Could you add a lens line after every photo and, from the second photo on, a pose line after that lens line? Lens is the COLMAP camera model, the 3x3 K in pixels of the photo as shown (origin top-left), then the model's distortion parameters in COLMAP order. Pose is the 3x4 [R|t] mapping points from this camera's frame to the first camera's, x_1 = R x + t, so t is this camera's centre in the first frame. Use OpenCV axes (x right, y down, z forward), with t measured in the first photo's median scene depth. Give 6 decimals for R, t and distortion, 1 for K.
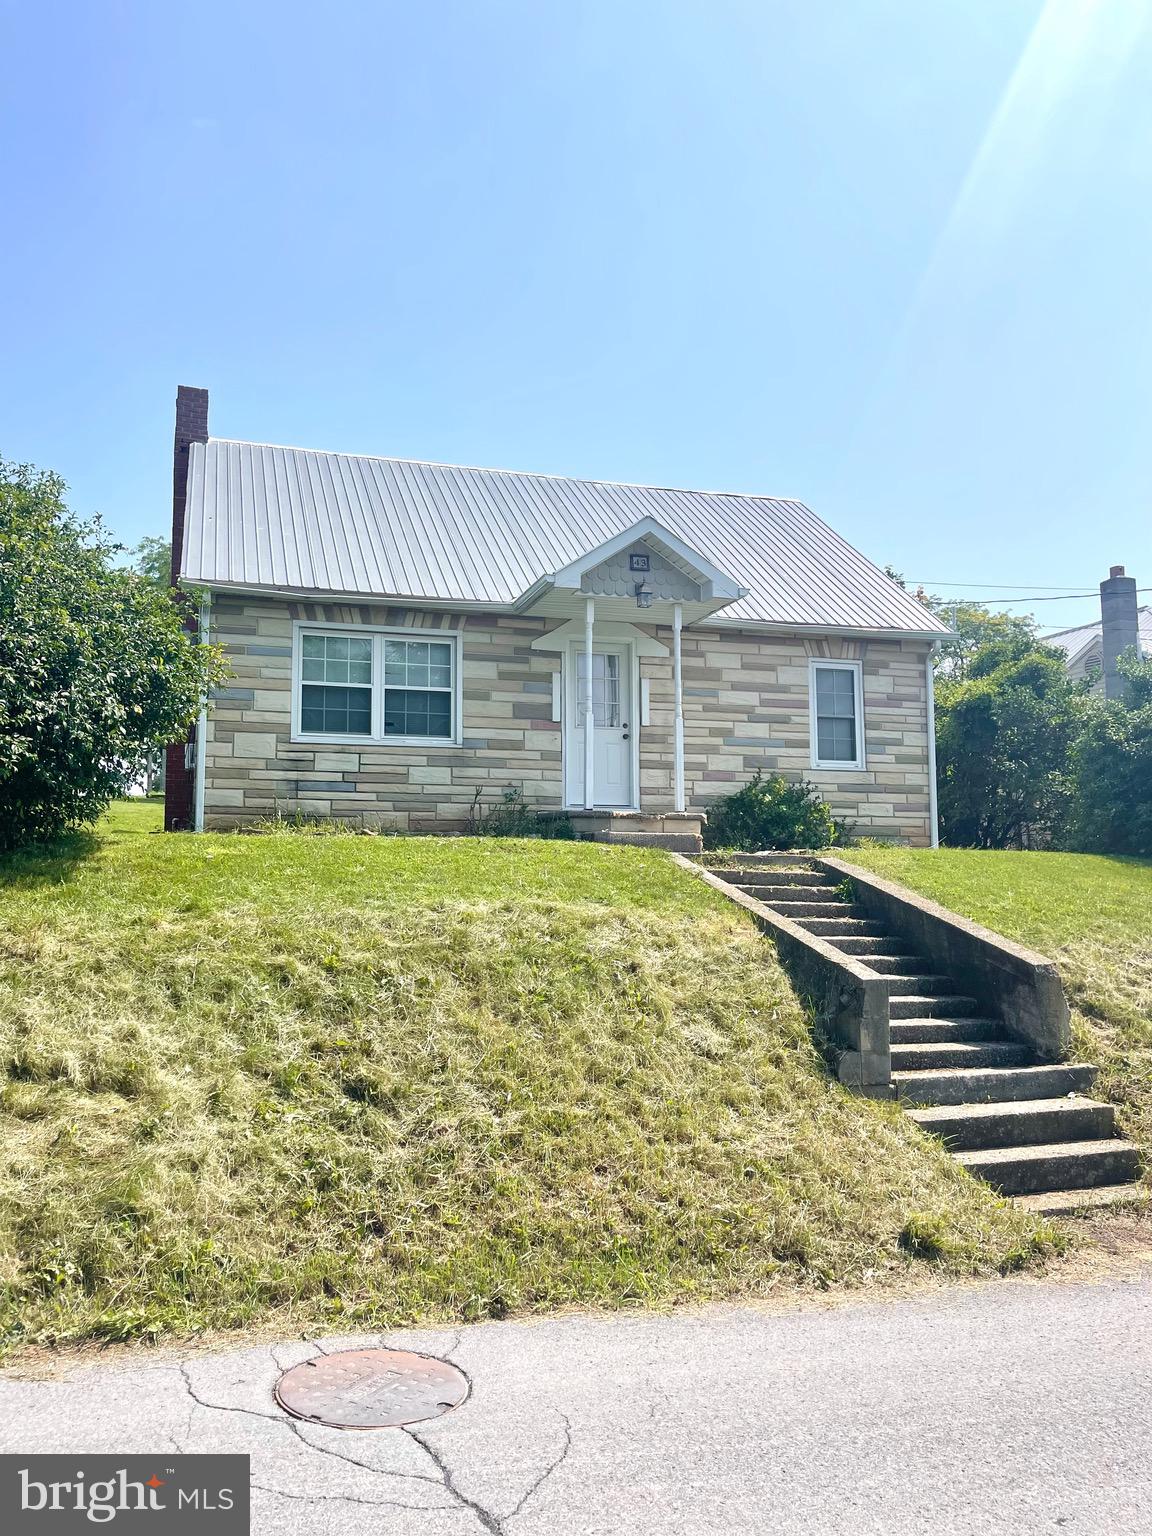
lens RADIAL K [[1152.4, 0, 575.7], [0, 1152.4, 763.2], [0, 0, 1]] dist [0.055118, -0.046189]
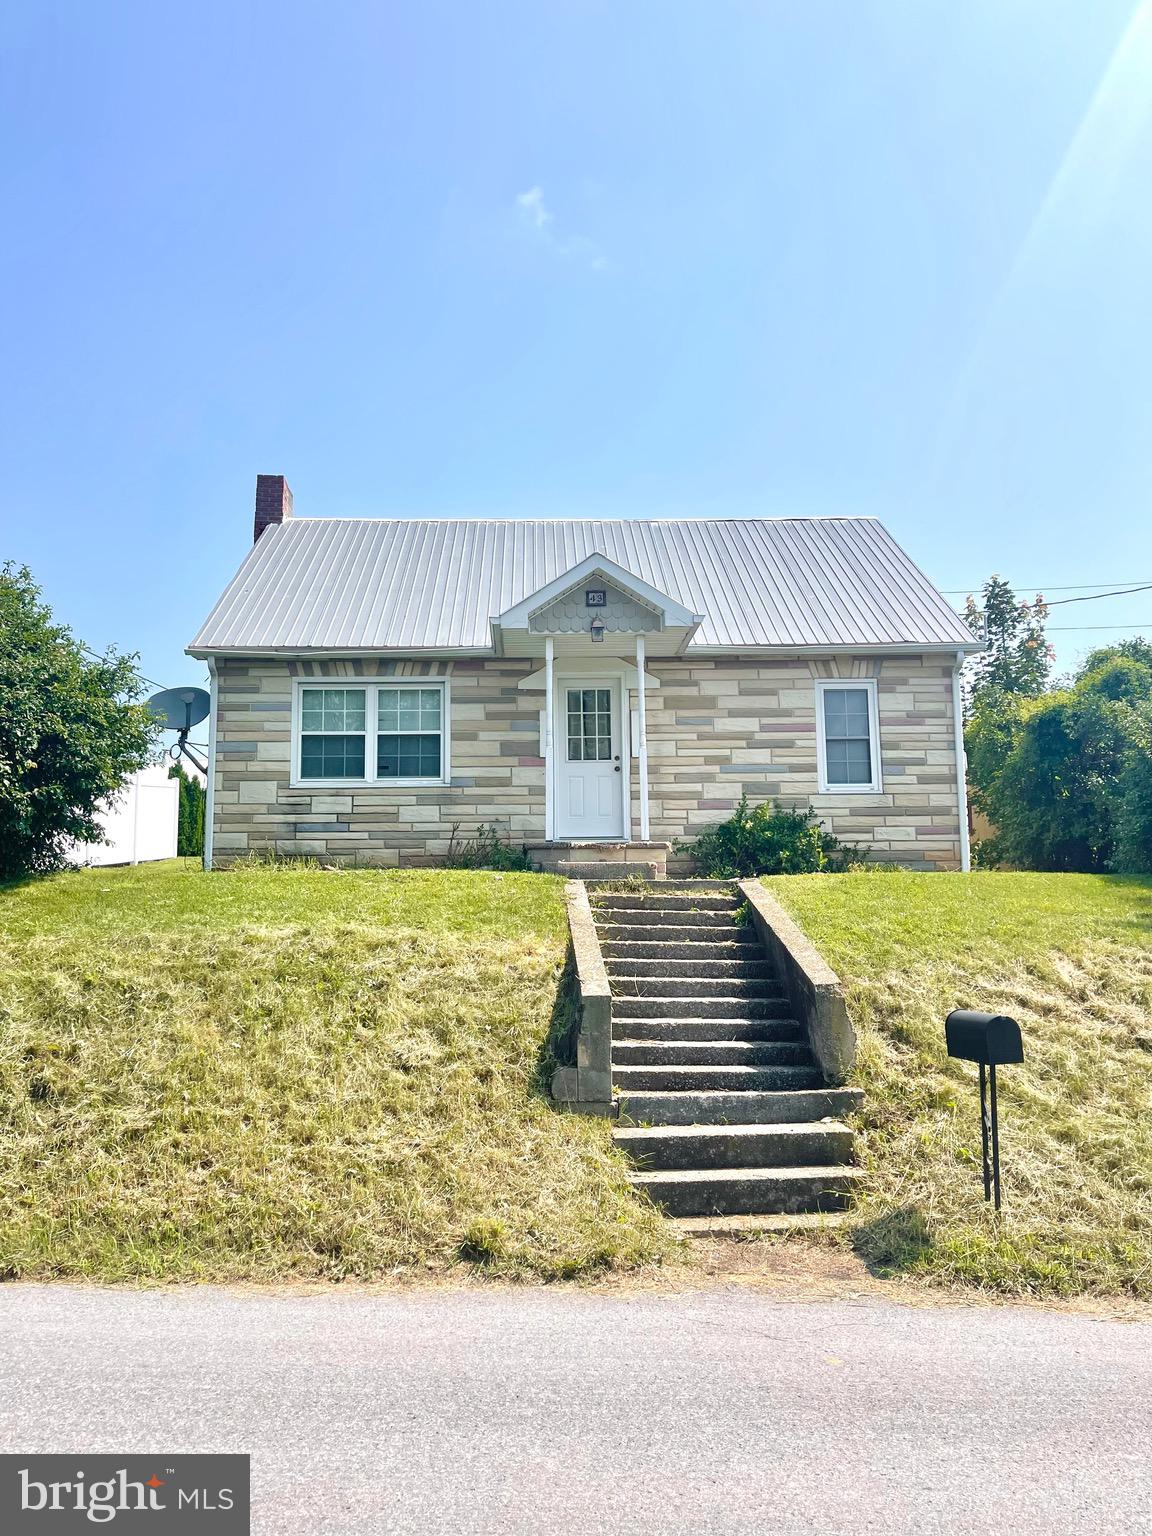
lens RADIAL K [[1152.4, 0, 574.4], [0, 1152.4, 770.1], [0, 0, 1]] dist [0.055118, -0.046189]
pose [[0.964667, -0.046257, -0.259379, 0.290783], [0.037907, 0.998592, -0.037106, 0.015279], [0.260731, 0.025963, 0.965062, 0.011795]]
